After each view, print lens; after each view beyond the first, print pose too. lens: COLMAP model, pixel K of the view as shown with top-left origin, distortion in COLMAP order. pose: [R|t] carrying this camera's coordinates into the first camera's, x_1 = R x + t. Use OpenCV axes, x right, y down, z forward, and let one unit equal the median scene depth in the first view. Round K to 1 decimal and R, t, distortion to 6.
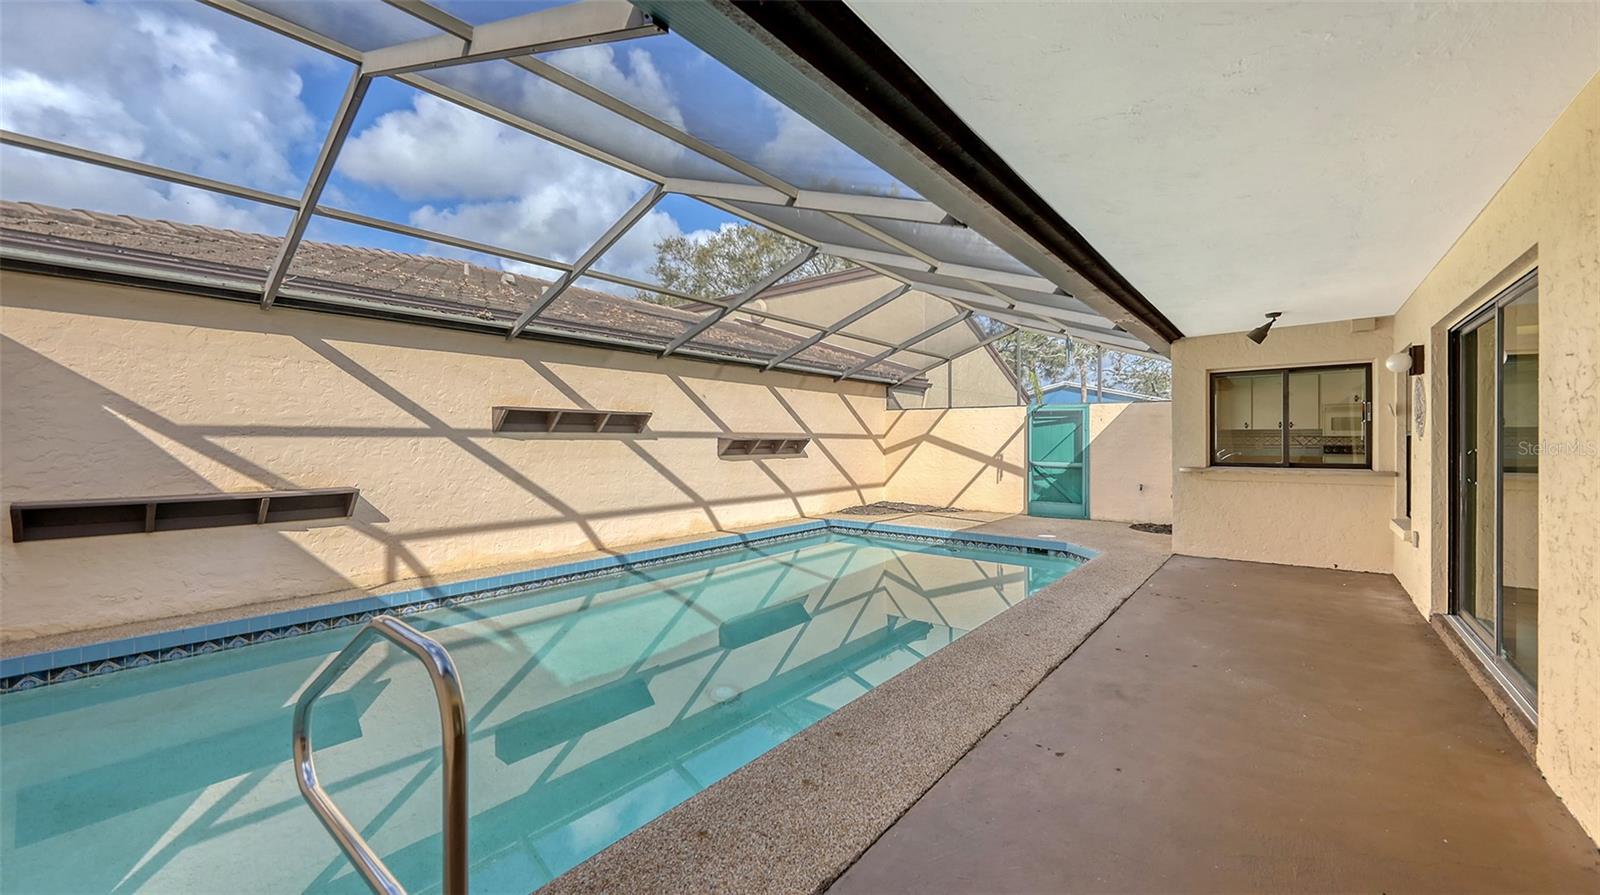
lens RADIAL K [[596.6, 0, 807.4], [0, 596.6, 435.5], [0, 0, 1]] dist [-0.000766, -0.000108]
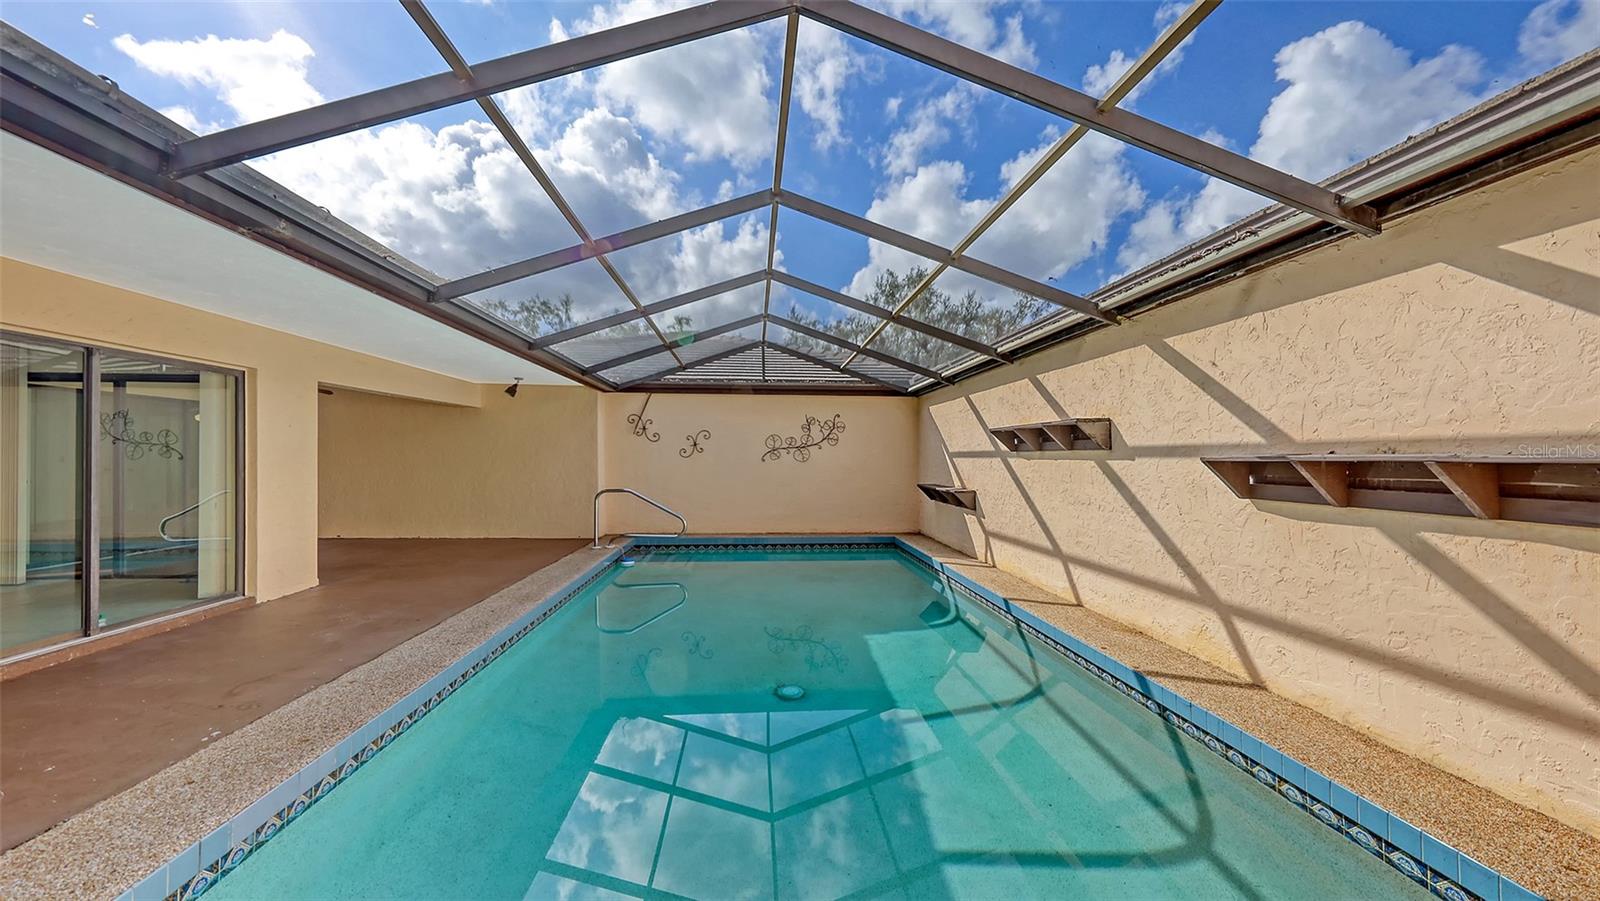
lens RADIAL K [[607.2, 0, 779.0], [0, 607.2, 455.4], [0, 0, 1]] dist [0.000878, 0.000200]
pose [[-0.745265, -0.003756, -0.666758, 0.428553], [0.002954, 0.999956, -0.008934, 0.006780], [0.666762, -0.008628, -0.745221, 1.275799]]
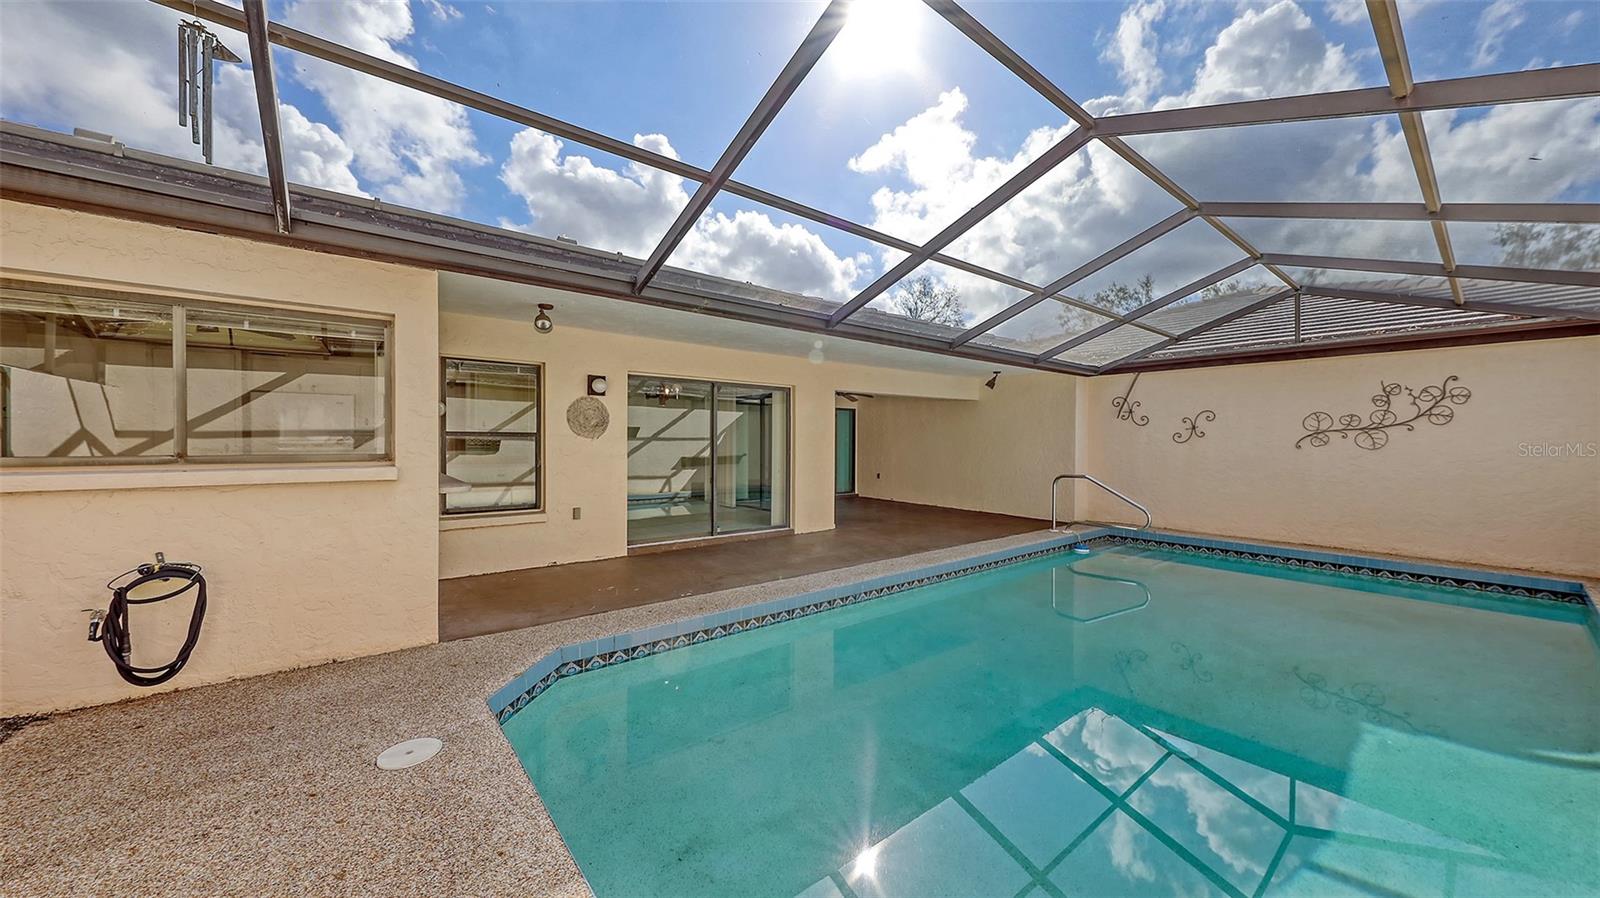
lens RADIAL K [[555.2, 0, 800.0], [0, 555.2, 449.0], [0, 0, 1]] dist [0.001661, 0.000226]
pose [[-0.975393, -0.007163, 0.220358, 0.153455], [-0.005976, 0.999964, 0.006049, 0.008536], [-0.220394, 0.004583, -0.975400, 1.343296]]
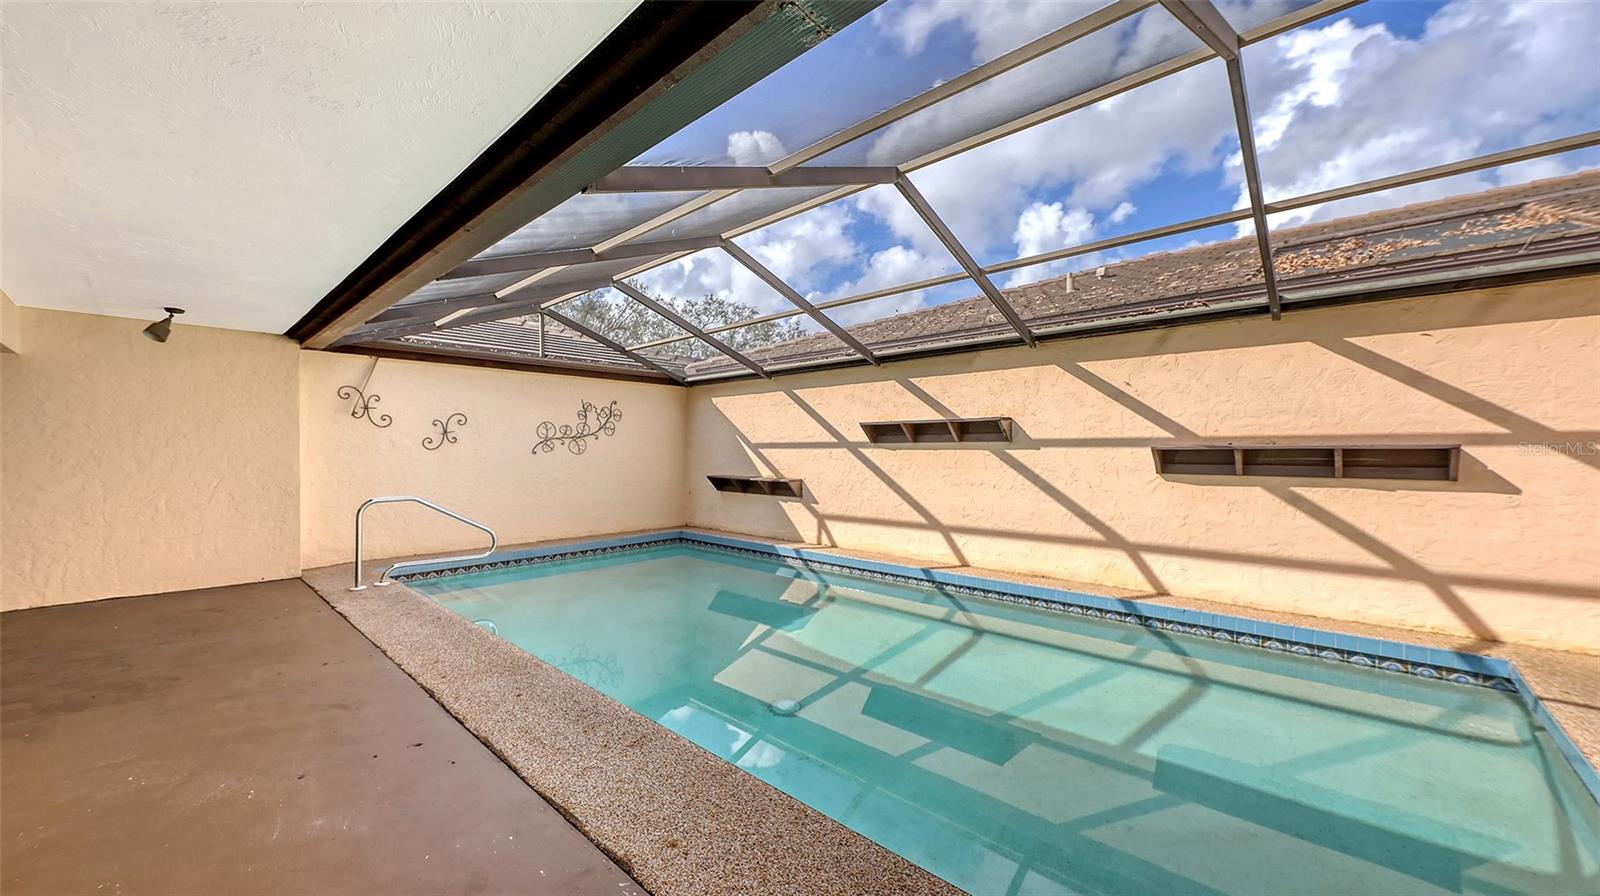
lens RADIAL K [[608.0, 0, 772.8], [0, 608.0, 453.7], [0, 0, 1]] dist [0.008379, -0.000043]
pose [[-0.099987, 0.007311, -0.994962, 0.618915], [0.009471, 0.999935, 0.006396, 0.004188], [0.994944, -0.008784, -0.100050, 0.769374]]
